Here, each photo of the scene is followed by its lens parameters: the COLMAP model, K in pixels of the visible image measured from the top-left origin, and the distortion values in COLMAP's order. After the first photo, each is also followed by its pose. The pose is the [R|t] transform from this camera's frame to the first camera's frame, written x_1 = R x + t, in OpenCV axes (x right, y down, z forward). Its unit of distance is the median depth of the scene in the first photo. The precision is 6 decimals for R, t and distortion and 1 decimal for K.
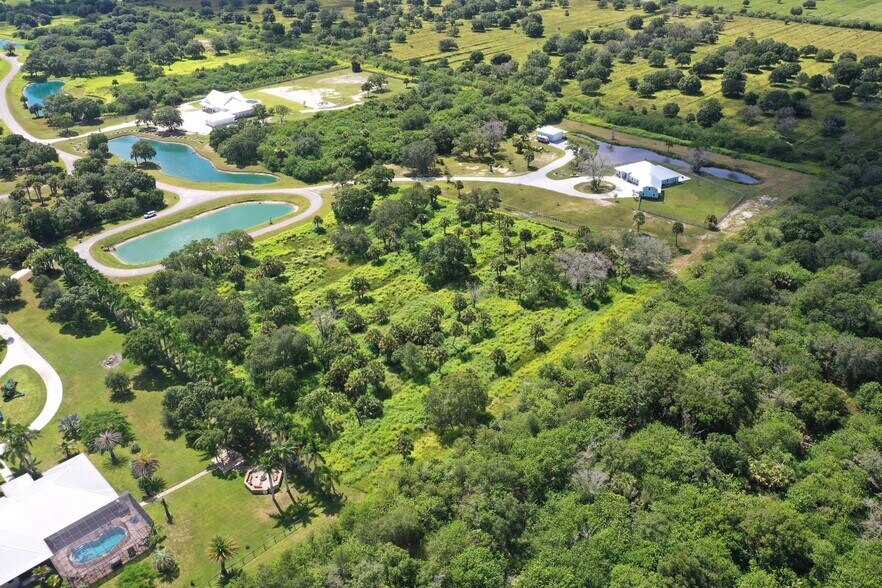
lens RADIAL K [[699.6, 0, 441.0], [0, 699.6, 294.0], [0, 0, 1]] dist [0.009743, 0.004444]
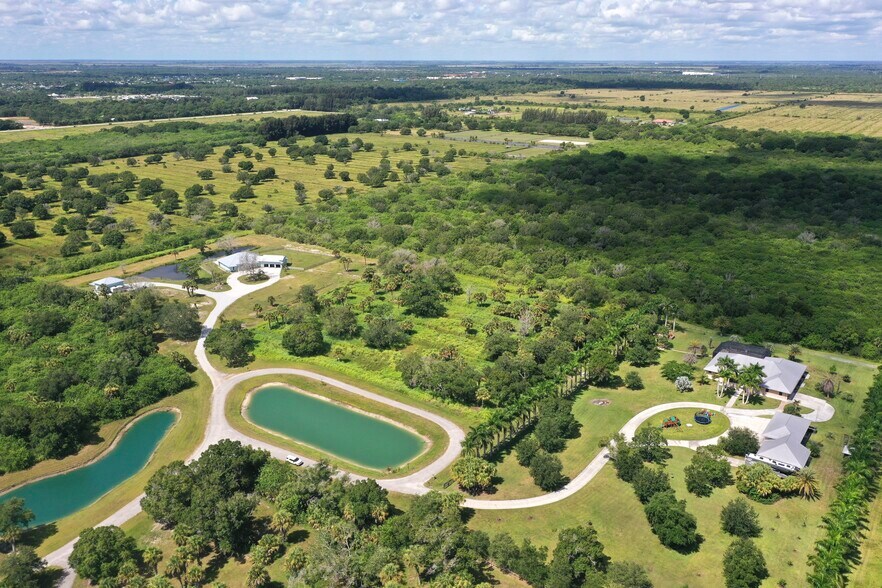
lens RADIAL K [[714.7, 0, 441.0], [0, 714.7, 294.0], [0, 0, 1]] dist [0.006480, 0.001320]
pose [[-0.123321, -0.310446, 0.942558, -0.930180], [0.500467, 0.800721, 0.329209, -0.358963], [-0.856927, 0.512318, 0.056623, 0.654763]]
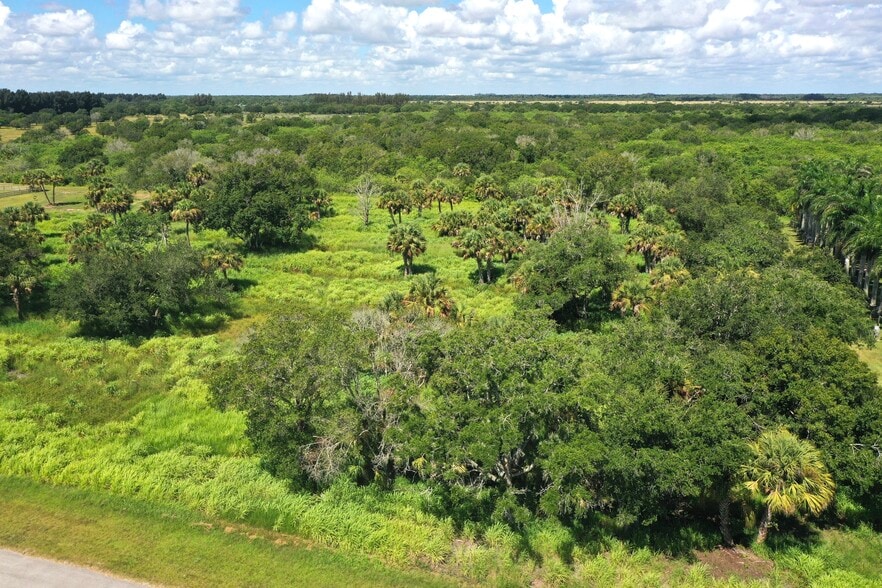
lens RADIAL K [[699.6, 0, 441.0], [0, 699.6, 294.0], [0, 0, 1]] dist [0.009743, 0.004444]
pose [[-0.425548, -0.250993, 0.869432, -0.361864], [0.457757, 0.769075, 0.446073, -0.123421], [-0.780620, 0.587814, -0.212385, 0.762659]]
